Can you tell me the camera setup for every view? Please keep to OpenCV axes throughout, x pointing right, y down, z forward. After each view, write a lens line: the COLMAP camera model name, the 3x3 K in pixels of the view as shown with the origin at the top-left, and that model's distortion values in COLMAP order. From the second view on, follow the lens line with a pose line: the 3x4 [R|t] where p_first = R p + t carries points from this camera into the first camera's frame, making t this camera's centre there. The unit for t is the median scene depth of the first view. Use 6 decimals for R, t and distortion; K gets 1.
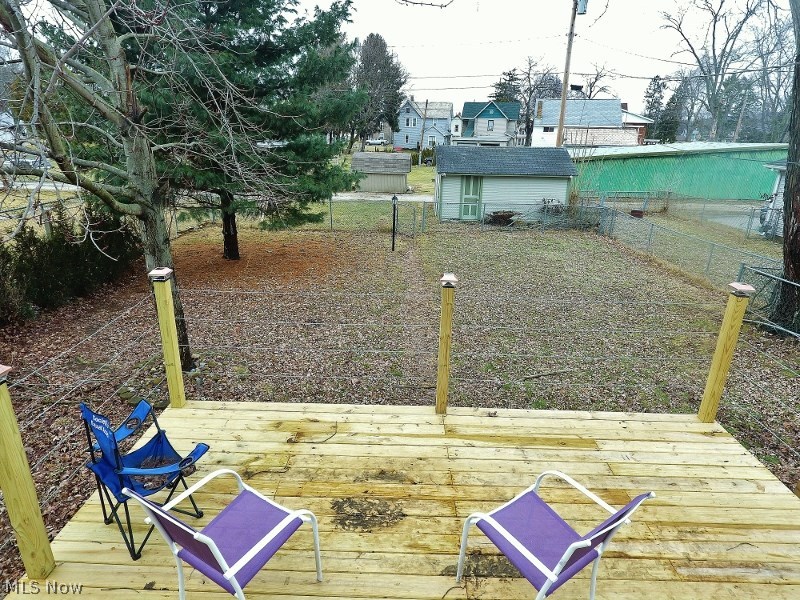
lens RADIAL K [[472.9, 0, 400.0], [0, 472.9, 300.0], [0, 0, 1]] dist [0.001550, 0.000204]
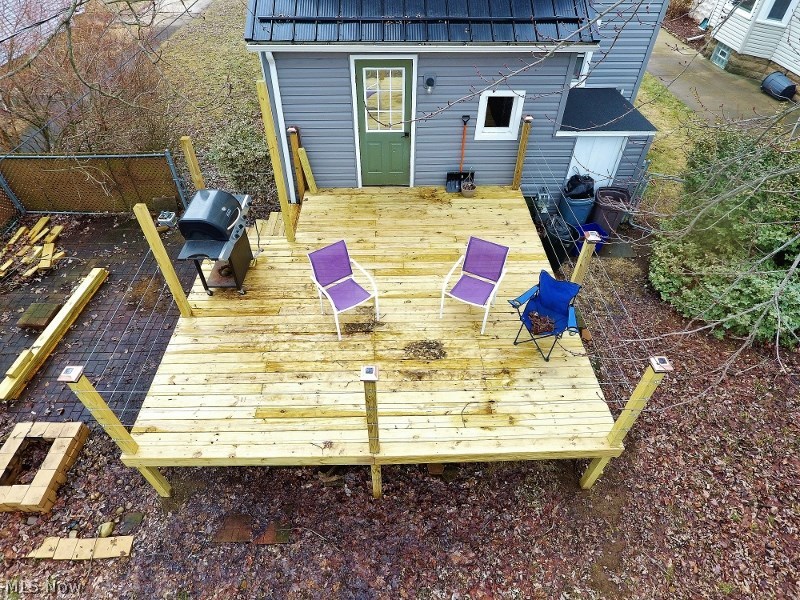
lens RADIAL K [[472.9, 0, 400.0], [0, 472.9, 300.0], [0, 0, 1]] dist [0.001550, 0.000204]
pose [[-0.998907, 0.005749, -0.046394, 0.095069], [-0.038877, 0.448958, 0.892707, -1.095214], [0.025961, 0.893535, -0.448243, 1.461354]]
